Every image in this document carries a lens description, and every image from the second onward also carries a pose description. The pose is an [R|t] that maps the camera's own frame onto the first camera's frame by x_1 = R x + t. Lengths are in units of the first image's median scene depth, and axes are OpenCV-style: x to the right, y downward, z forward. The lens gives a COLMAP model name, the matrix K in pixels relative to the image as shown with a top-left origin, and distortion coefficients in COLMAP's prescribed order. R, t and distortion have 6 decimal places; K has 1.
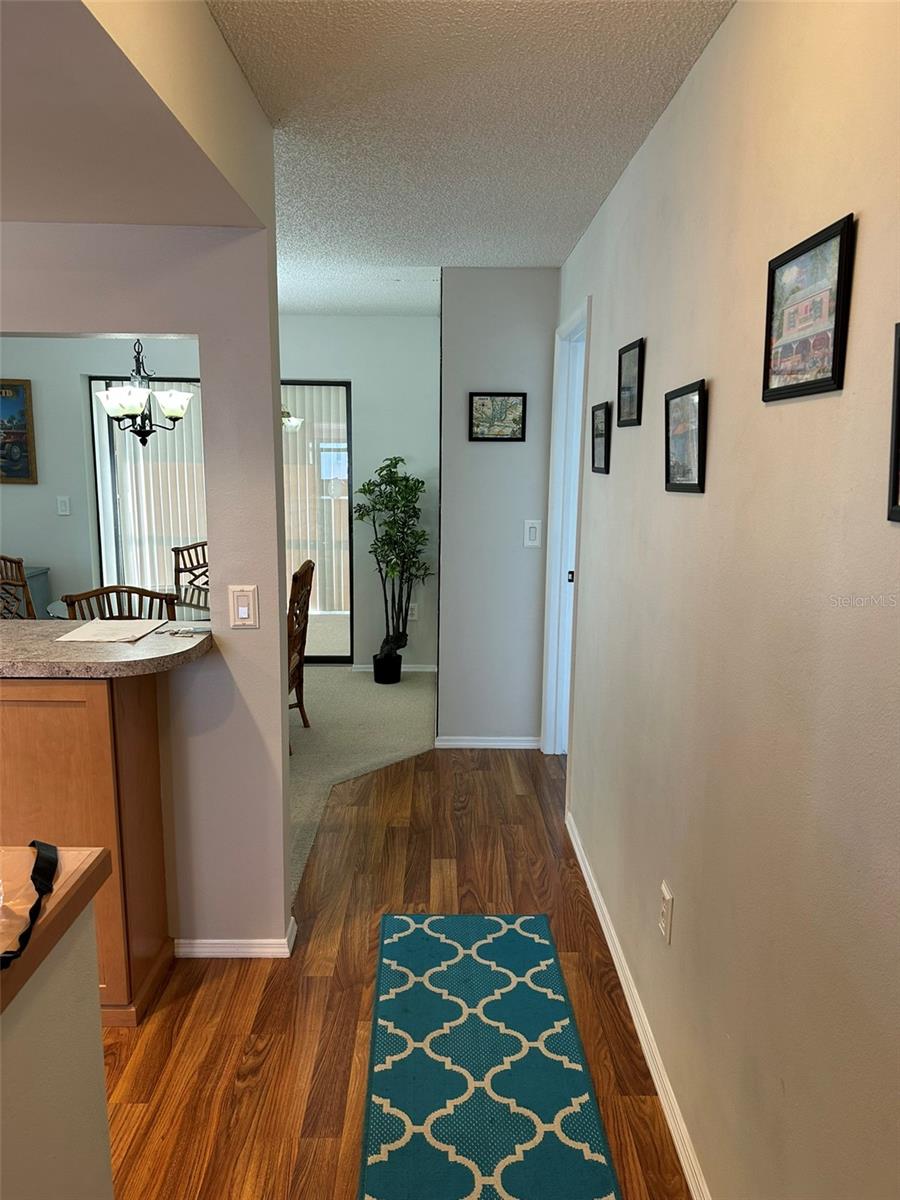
lens RADIAL K [[840.1, 0, 455.4], [0, 840.1, 606.6], [0, 0, 1]] dist [0.124013, -0.174301]
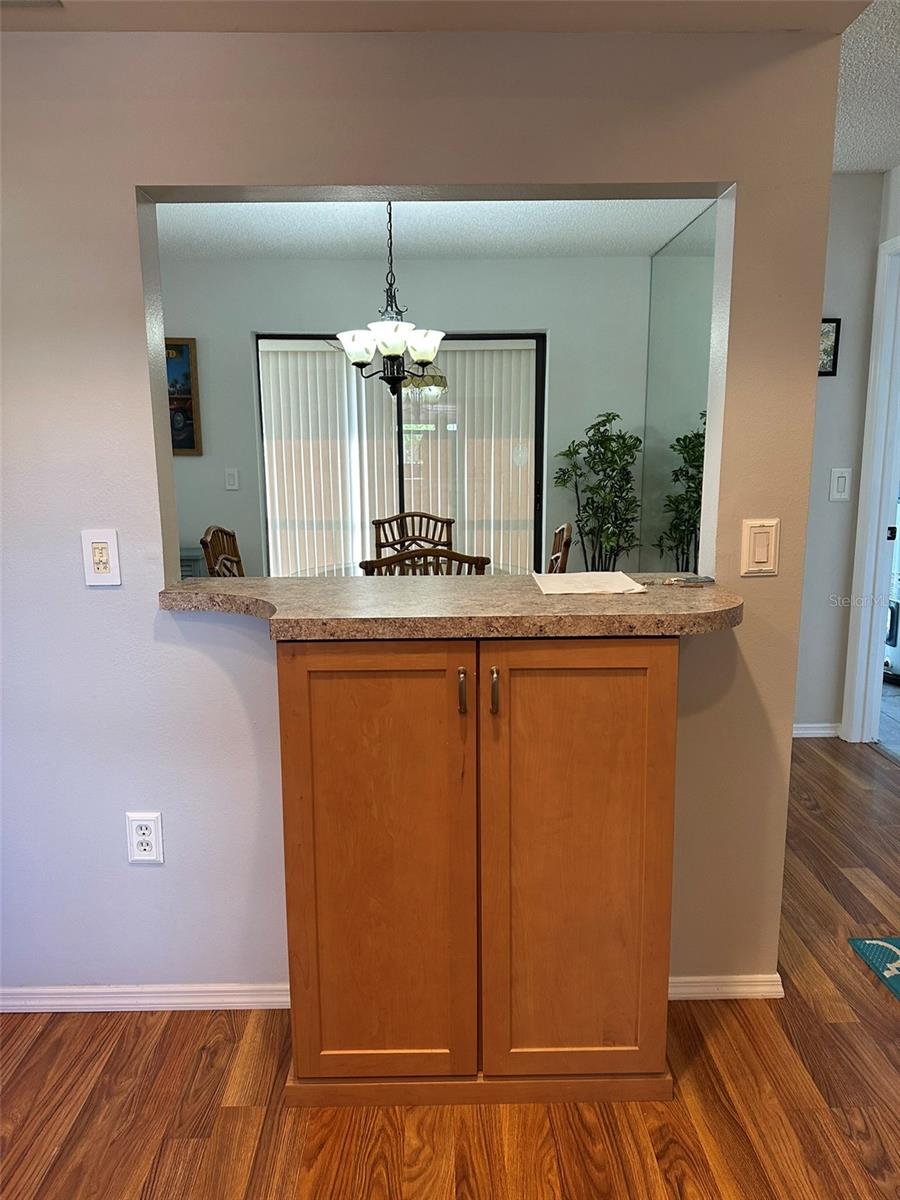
lens RADIAL K [[850.9, 0, 463.0], [0, 850.9, 604.1], [0, 0, 1]] dist [0.081293, -0.067138]
pose [[0.999686, -0.023029, 0.009904, -0.273481], [0.023033, 0.999735, -0.000349, 0.023528], [-0.009893, 0.000577, 0.999951, 0.115738]]
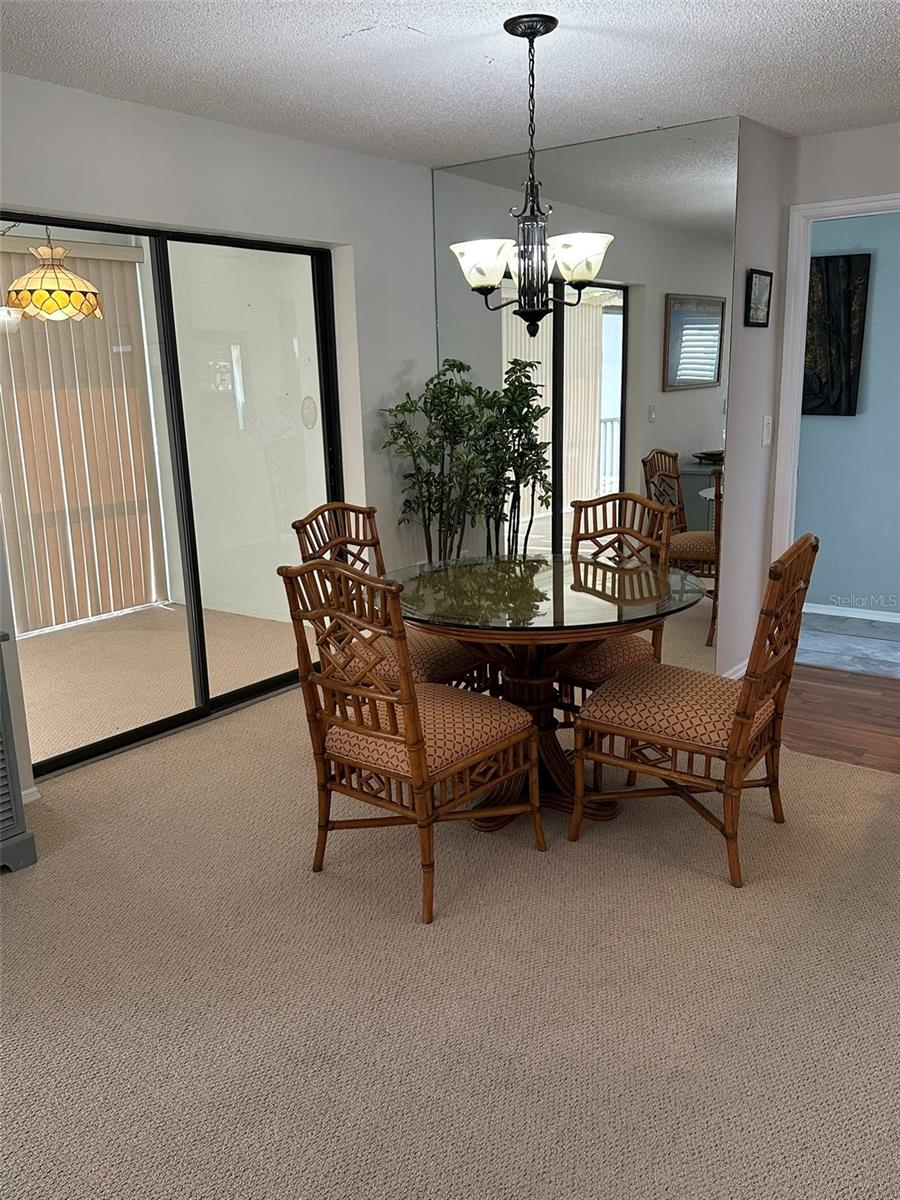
lens RADIAL K [[964.0, 0, 450.0], [0, 964.0, 600.0], [0, 0, 1]] dist [0.097618, -0.162139]
pose [[0.607199, -0.208870, 0.766605, -0.867873], [0.175595, 0.976248, 0.126907, -0.091166], [-0.774904, 0.057555, 0.629453, 0.551498]]
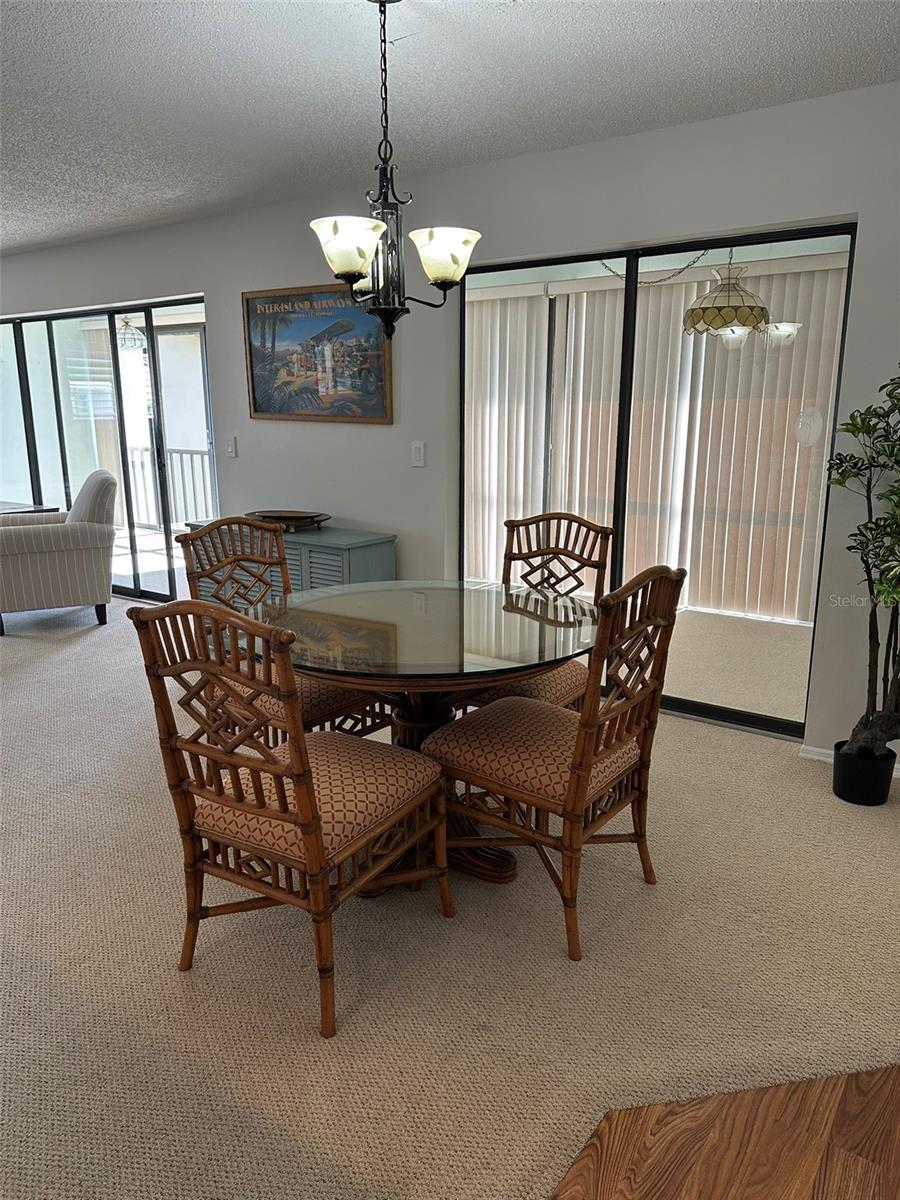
lens RADIAL K [[840.1, 0, 455.4], [0, 840.1, 606.6], [0, 0, 1]] dist [0.124013, -0.174301]
pose [[0.811789, 0.120656, -0.571350, 0.006504], [-0.093591, 0.992656, 0.076650, -0.054647], [0.576402, -0.008750, 0.817119, 0.506295]]
